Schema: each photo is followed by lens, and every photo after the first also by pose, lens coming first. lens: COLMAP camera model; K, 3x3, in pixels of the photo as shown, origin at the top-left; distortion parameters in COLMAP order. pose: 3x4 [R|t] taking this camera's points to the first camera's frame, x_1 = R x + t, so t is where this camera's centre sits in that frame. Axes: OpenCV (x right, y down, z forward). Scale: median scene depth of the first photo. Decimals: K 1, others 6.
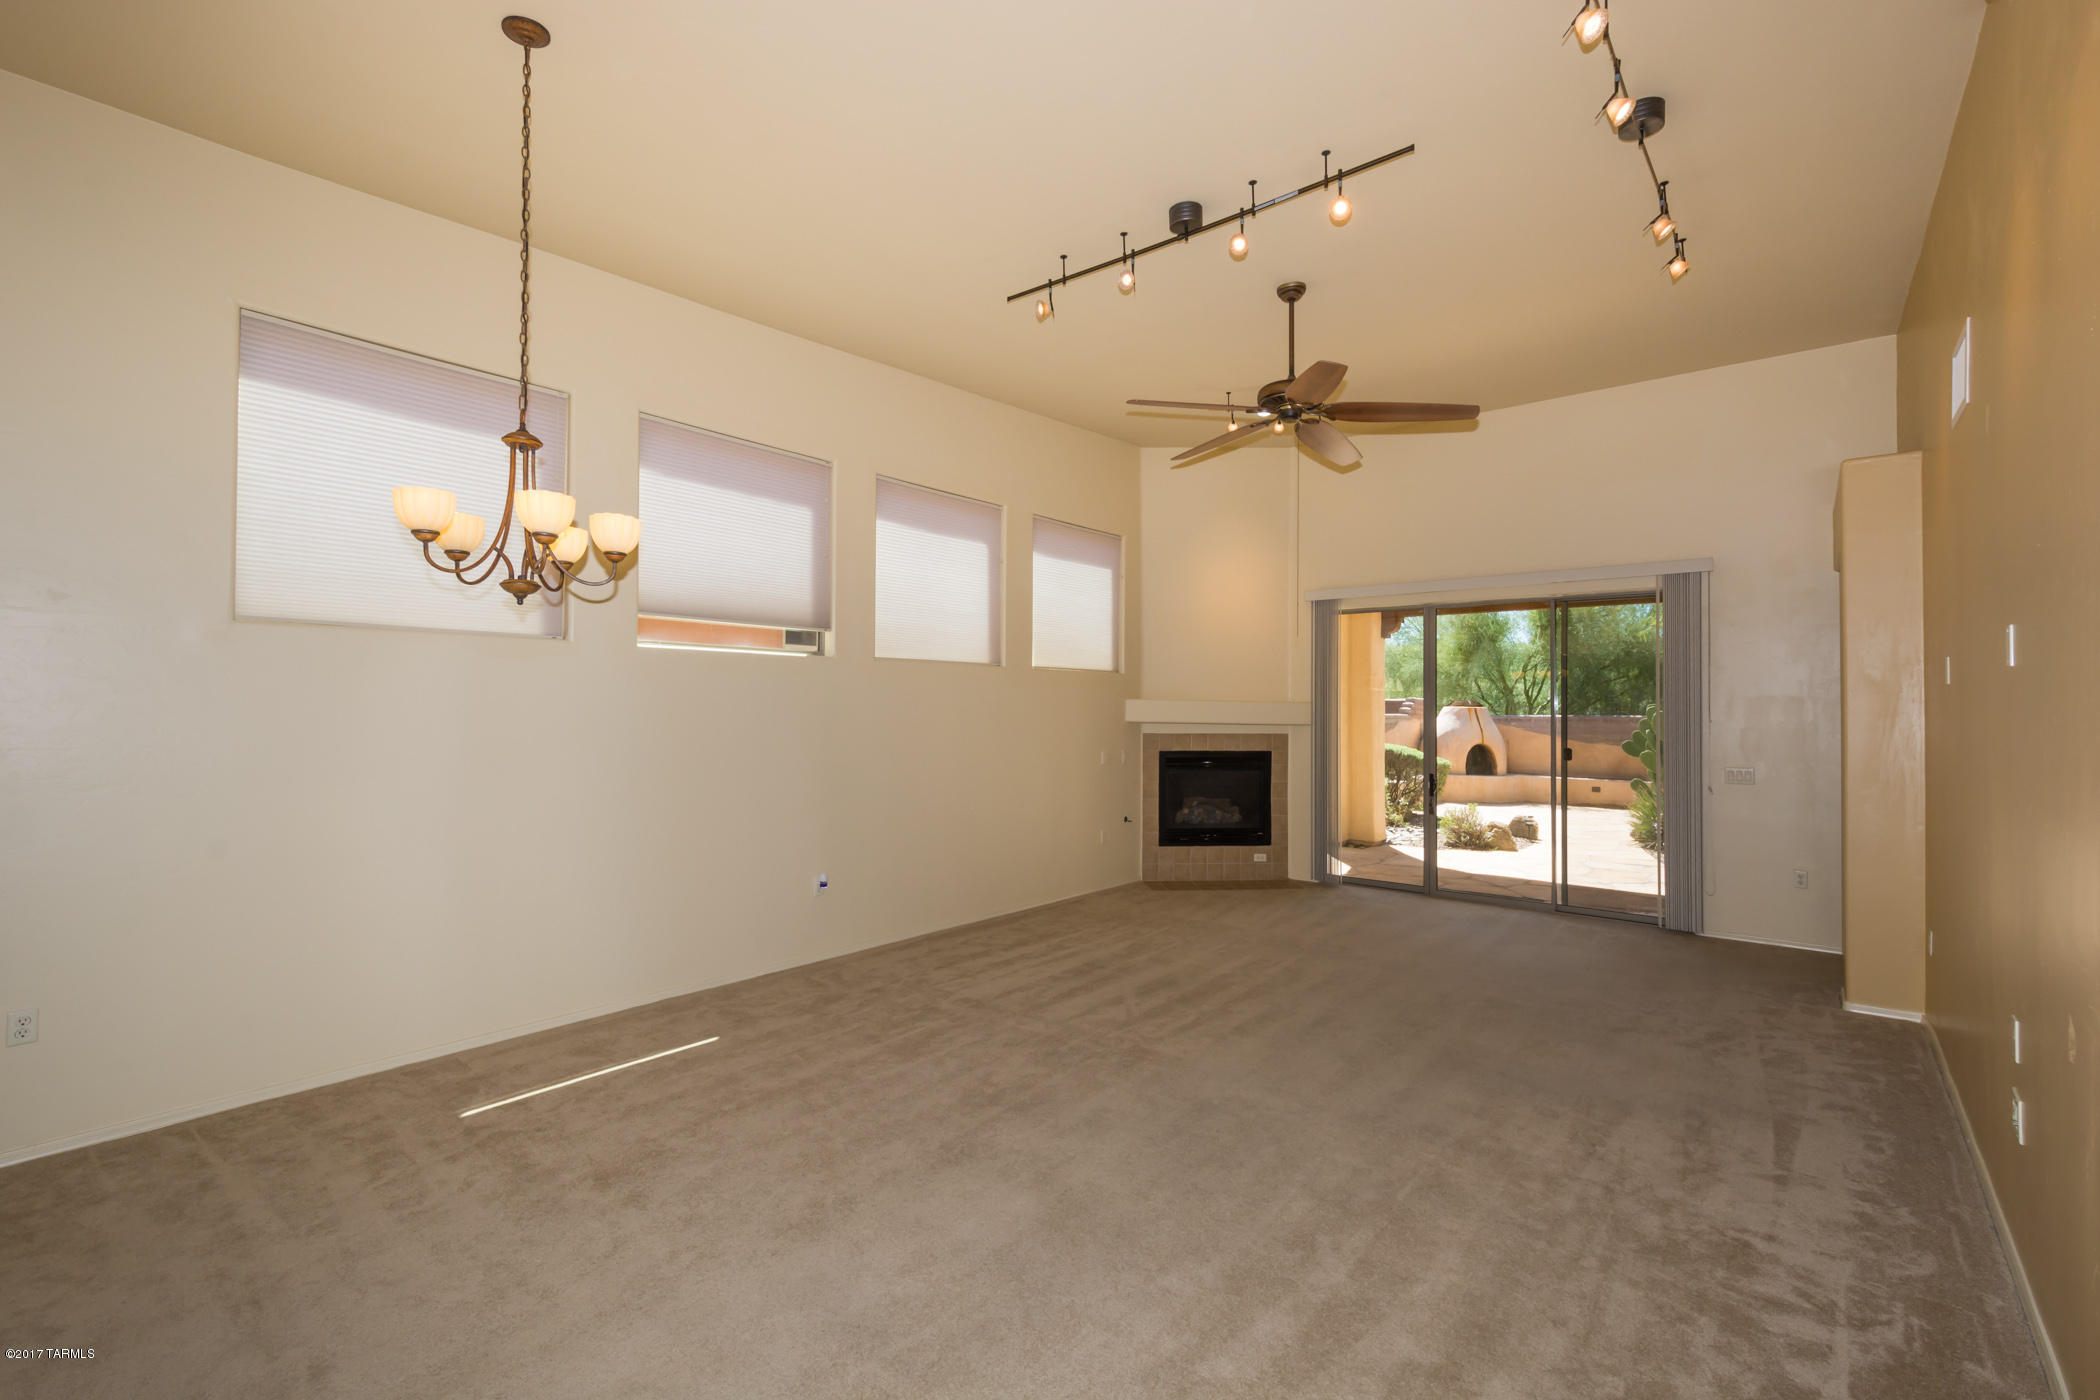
lens RADIAL K [[912.2, 0, 1053.9], [0, 912.2, 687.9], [0, 0, 1]] dist [0.001896, 0.000054]
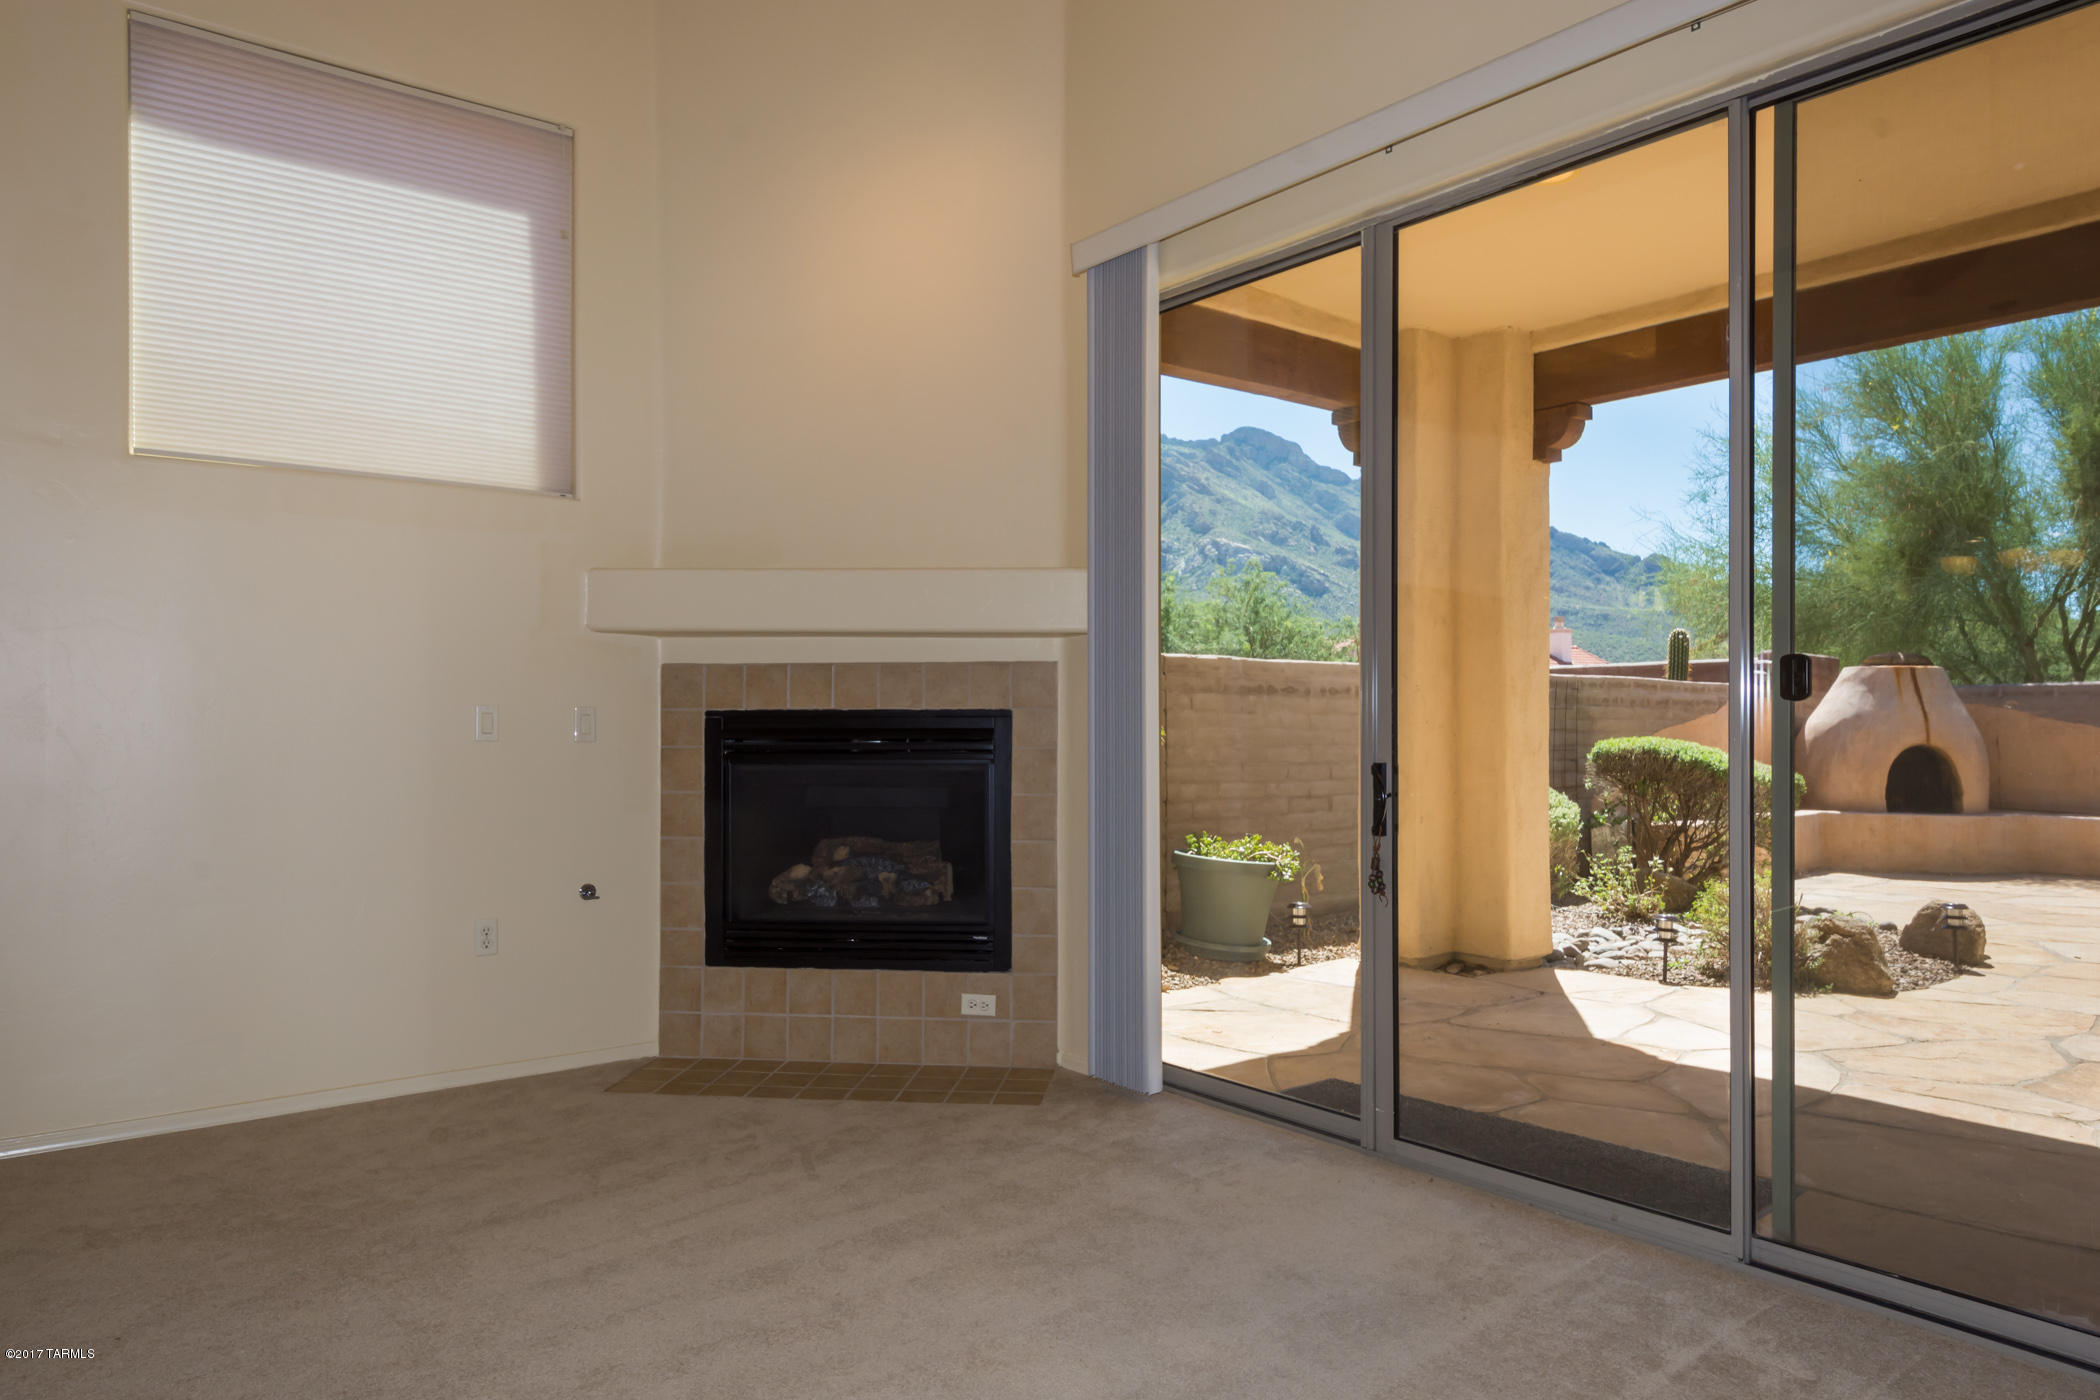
lens RADIAL K [[1369.0, 0, 1036.6], [0, 1369.0, 715.9], [0, 0, 1]] dist [0.006125, 0.003357]
pose [[0.977429, -0.008935, -0.211075, 0.363349], [0.012165, 0.999828, 0.014007, 0.064488], [0.210913, -0.016259, 0.977370, 0.478059]]
